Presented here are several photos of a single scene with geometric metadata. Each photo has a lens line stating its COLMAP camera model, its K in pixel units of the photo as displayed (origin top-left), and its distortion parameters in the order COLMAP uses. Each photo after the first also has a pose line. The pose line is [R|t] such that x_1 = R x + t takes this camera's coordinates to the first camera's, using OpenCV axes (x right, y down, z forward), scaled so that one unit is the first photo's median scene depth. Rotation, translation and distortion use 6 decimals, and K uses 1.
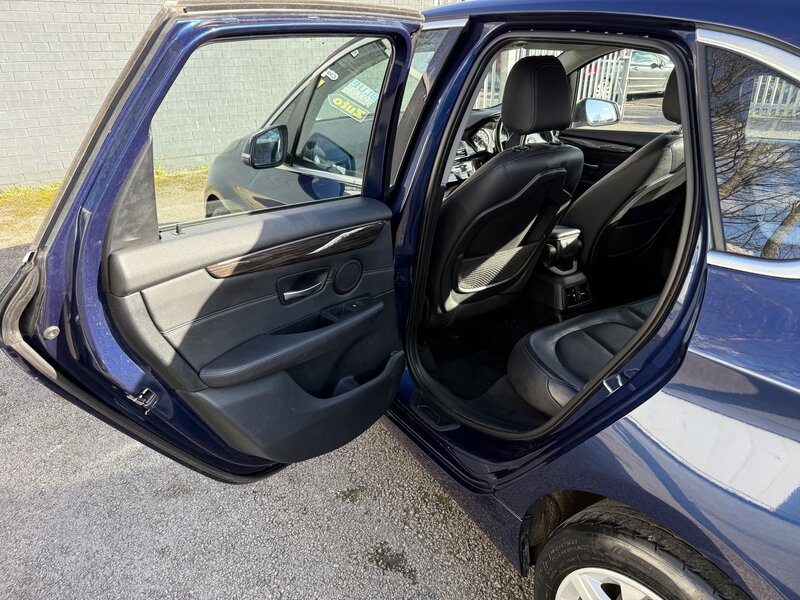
lens RADIAL K [[557.7, 0, 398.6], [0, 557.7, 301.2], [0, 0, 1]] dist [0.056326, -0.085239]
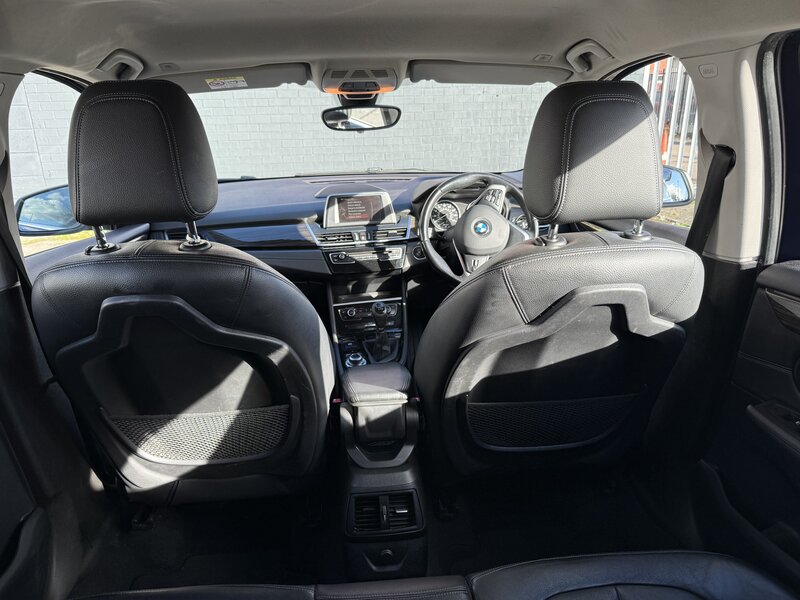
lens RADIAL K [[563.5, 0, 396.8], [0, 563.5, 301.0], [0, 0, 1]] dist [0.128157, -0.251558]
pose [[0.886013, 0.143465, -0.440908, 0.534975], [-0.184238, 0.981566, -0.050843, -0.182281], [0.425486, 0.126280, 0.896111, 0.466442]]
